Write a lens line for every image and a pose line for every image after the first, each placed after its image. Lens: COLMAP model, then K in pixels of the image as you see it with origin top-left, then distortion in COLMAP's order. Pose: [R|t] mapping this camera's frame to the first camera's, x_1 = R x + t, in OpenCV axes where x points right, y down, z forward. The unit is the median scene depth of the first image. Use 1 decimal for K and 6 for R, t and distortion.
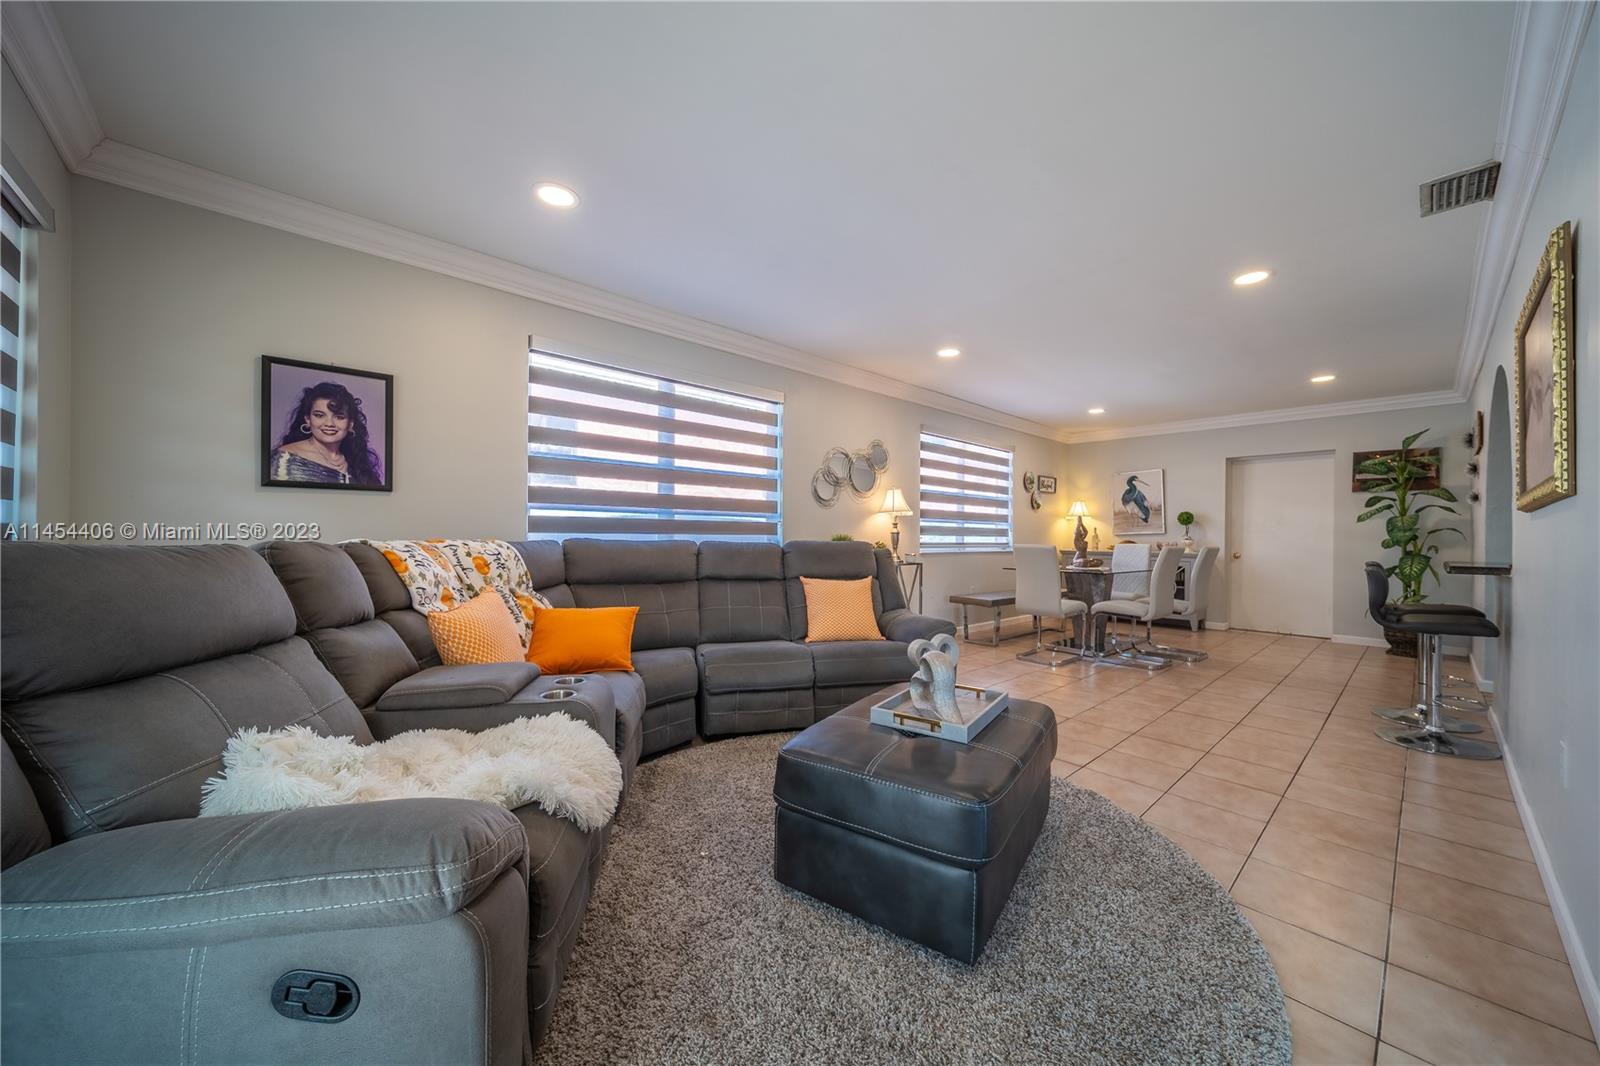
lens RADIAL K [[562.7, 0, 813.2], [0, 562.7, 532.3], [0, 0, 1]] dist [-0.001073, -0.000246]
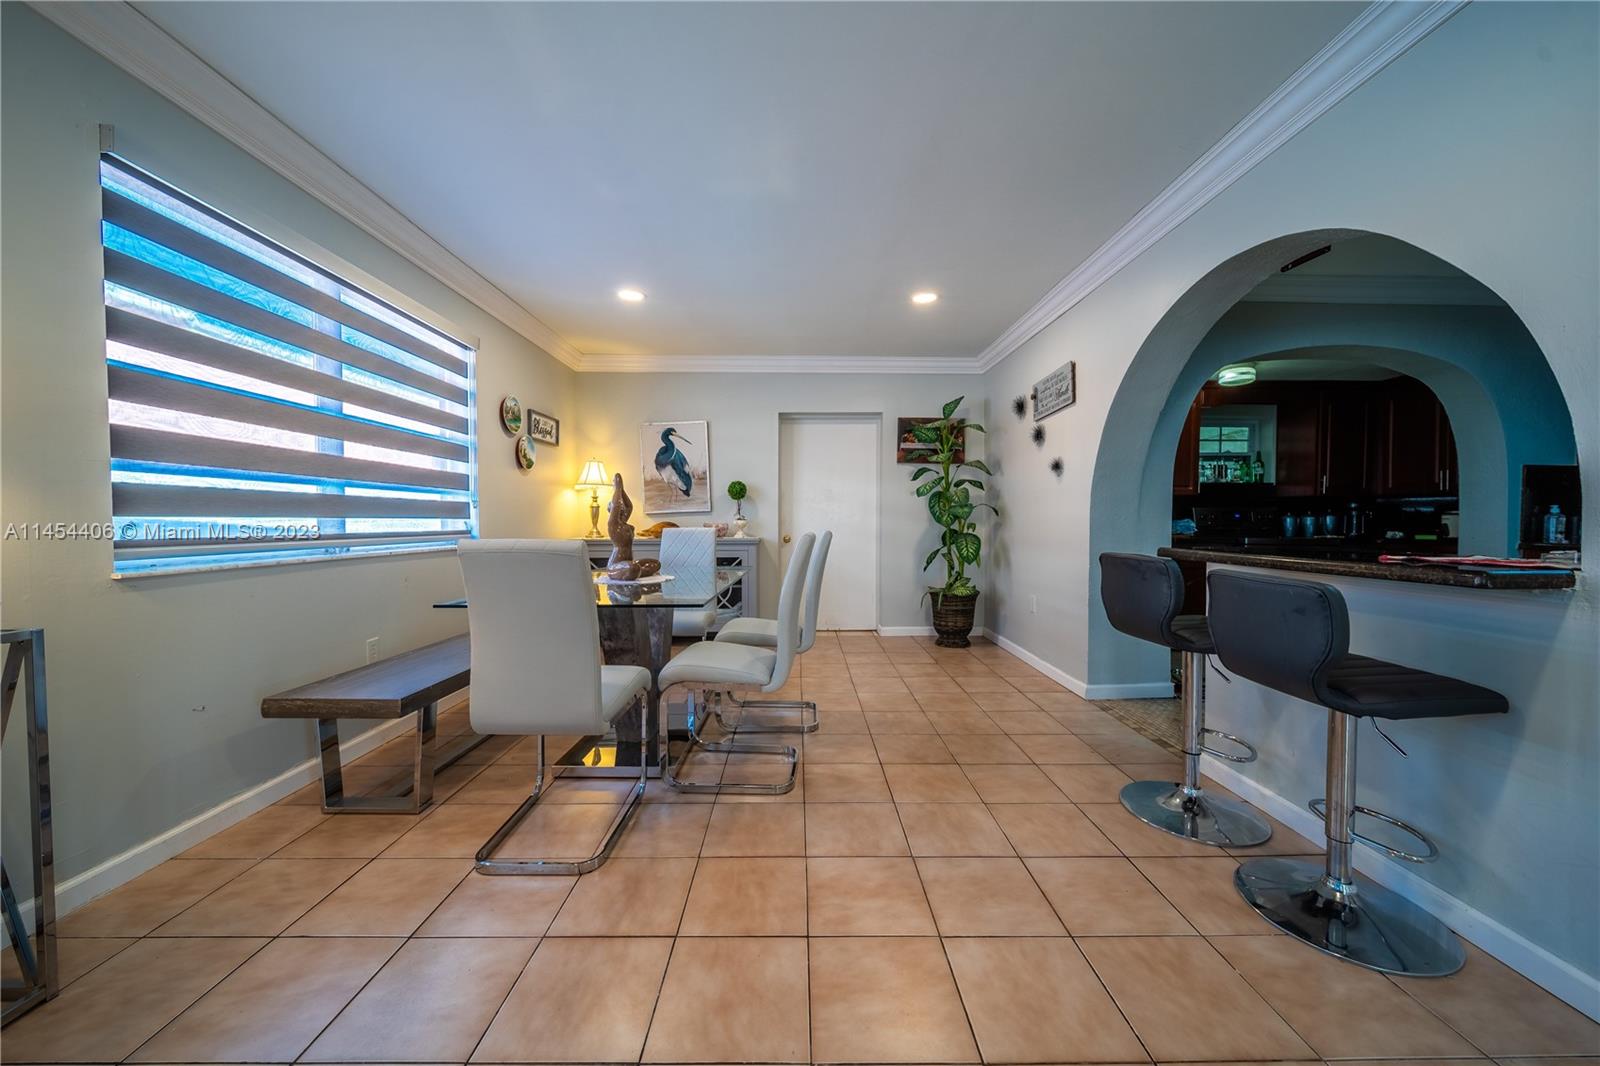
lens RADIAL K [[565.4, 0, 794.8], [0, 565.4, 536.8], [0, 0, 1]] dist [0.000143, 0.000109]
pose [[0.681106, -0.034181, 0.731387, 0.177175], [0.003793, 0.999061, 0.043159, 0.003816], [-0.732175, -0.026621, 0.680596, 0.450721]]
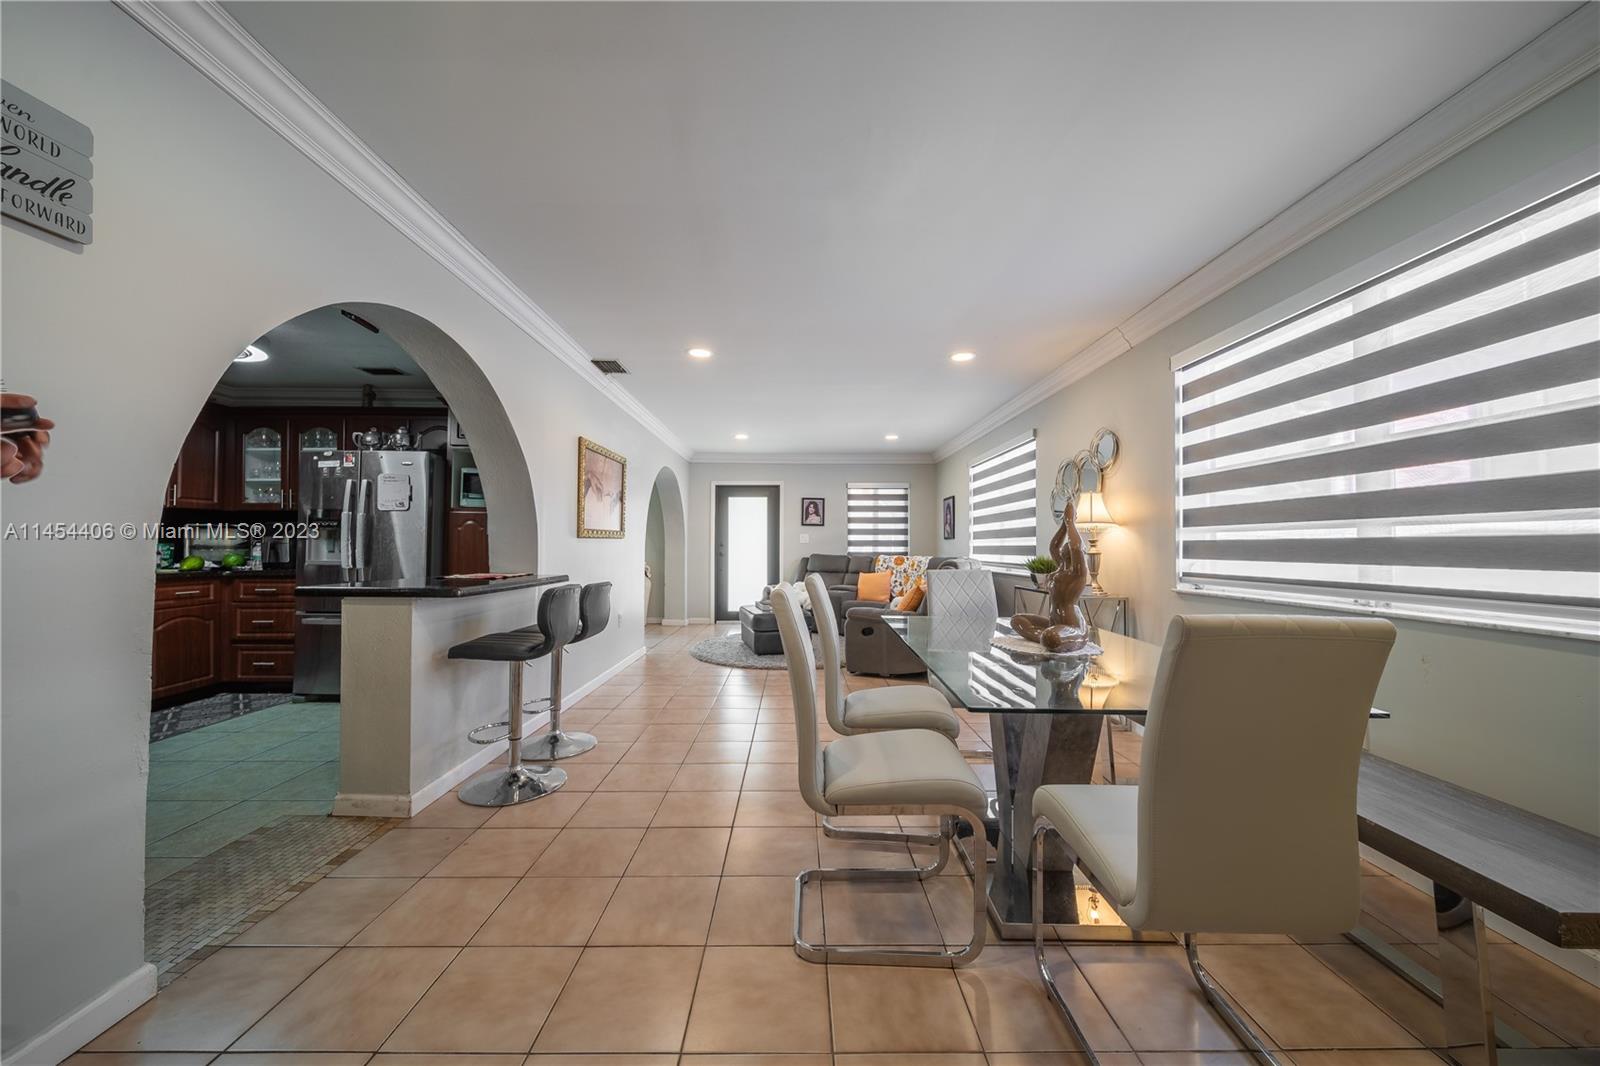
lens RADIAL K [[580.3, 0, 800.0], [0, 580.3, 533.0], [0, 0, 1]] dist [-0.005578, -0.000169]
pose [[-0.678021, -0.033581, -0.734275, 0.713541], [-0.008792, 0.999255, -0.037581, 0.003982], [0.734990, -0.019025, -0.677811, 0.925318]]
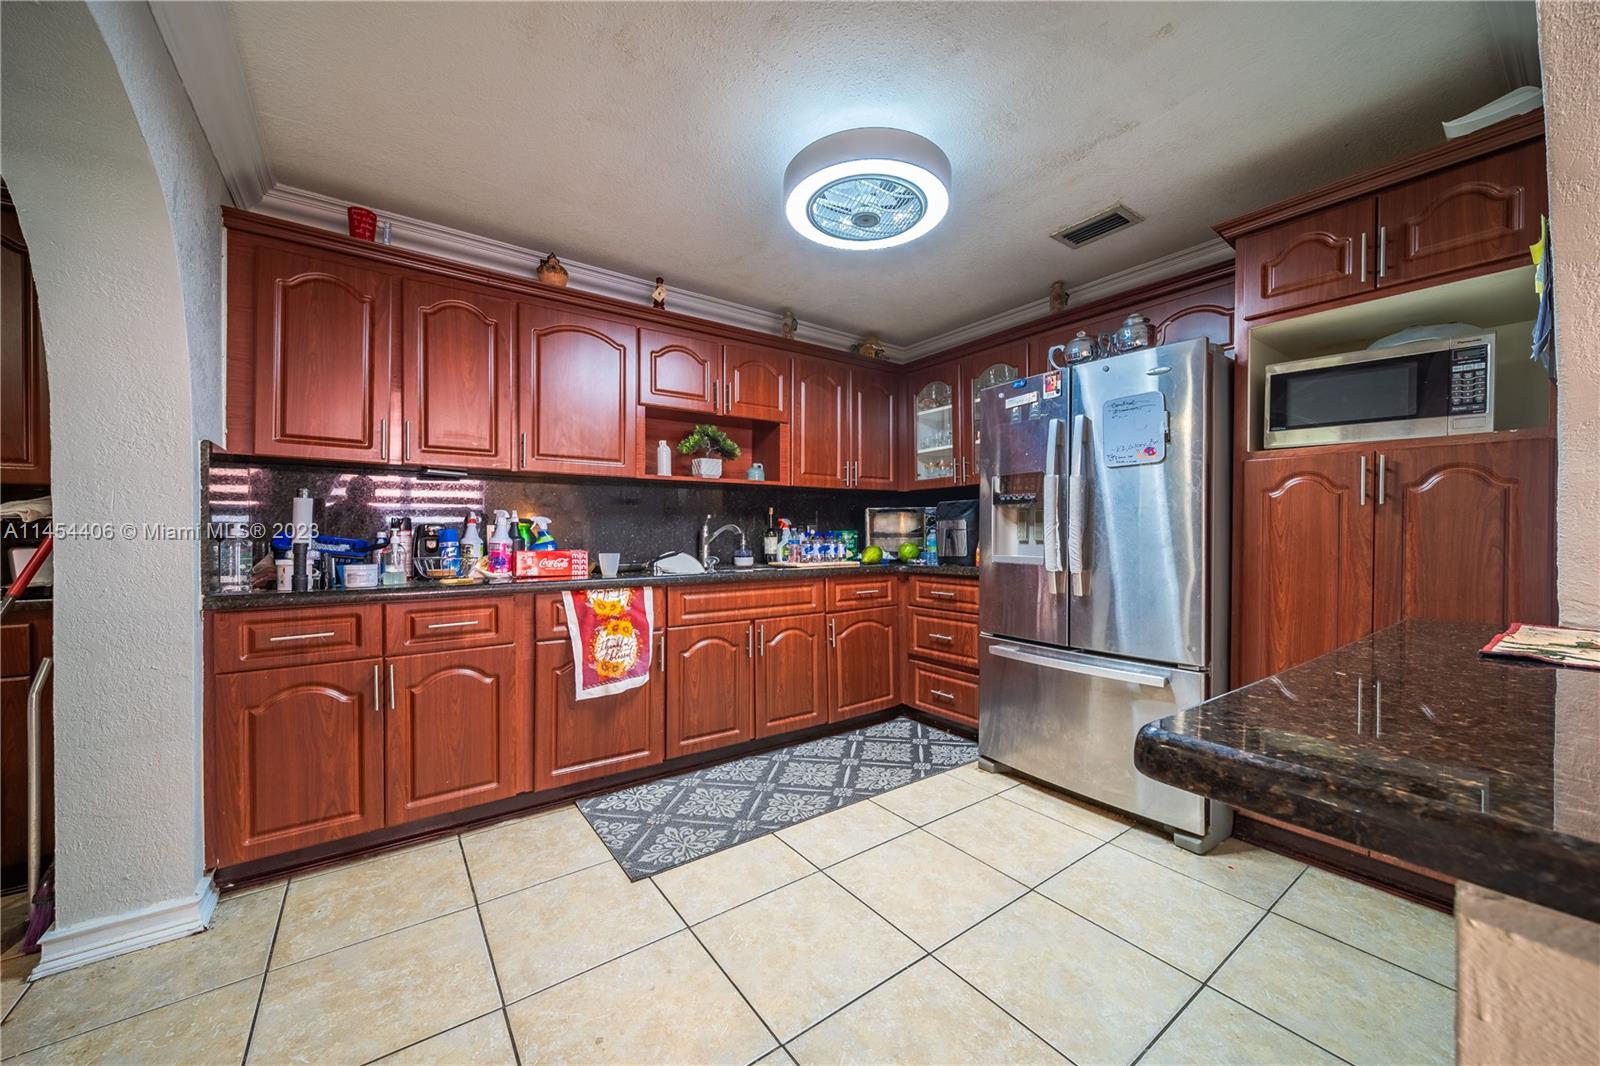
lens RADIAL K [[563.0, 0, 801.9], [0, 563.0, 531.7], [0, 0, 1]] dist [0.000460, 0.000061]
pose [[-0.991545, -0.013760, 0.129033, 0.698116], [-0.014441, 0.999886, -0.004341, 0.001799], [-0.128959, -0.006168, -0.991631, 0.533906]]
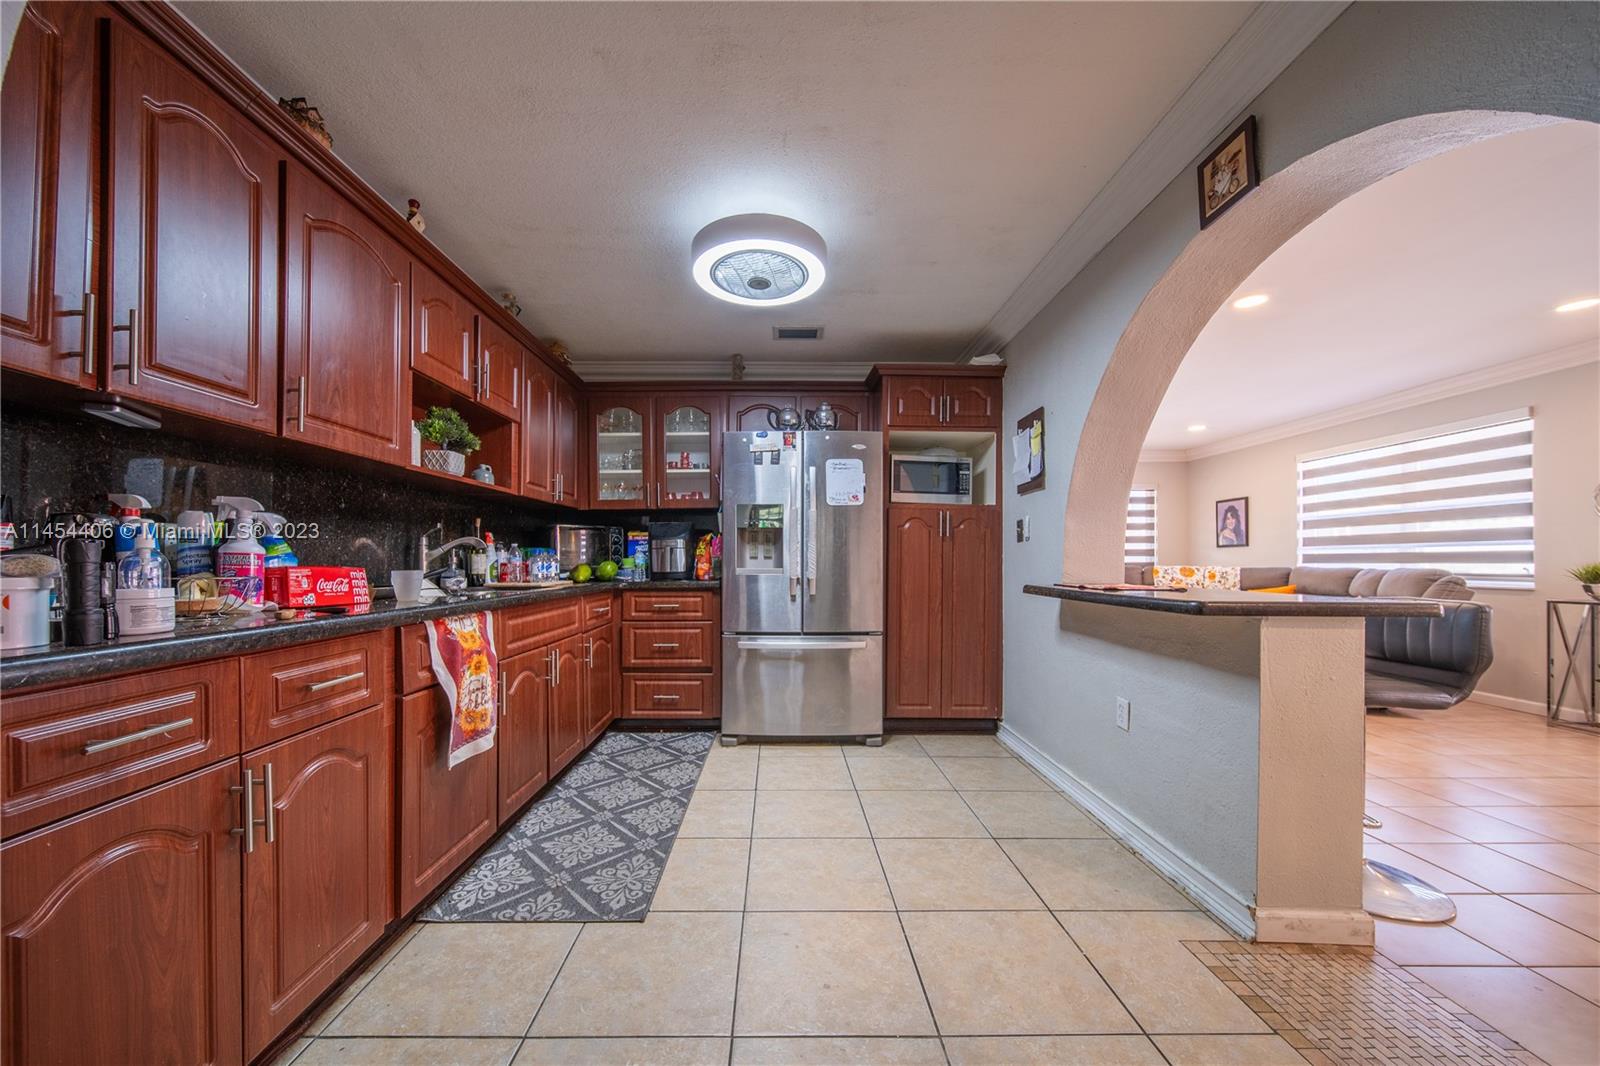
lens RADIAL K [[593.0, 0, 754.5], [0, 593.0, 557.1], [0, 0, 1]] dist [-0.000304, -0.000281]
pose [[-0.694823, -0.020235, -0.718896, 0.963838], [-0.007222, 0.999750, -0.021160, 0.015091], [0.719145, -0.009511, -0.694795, 0.493358]]
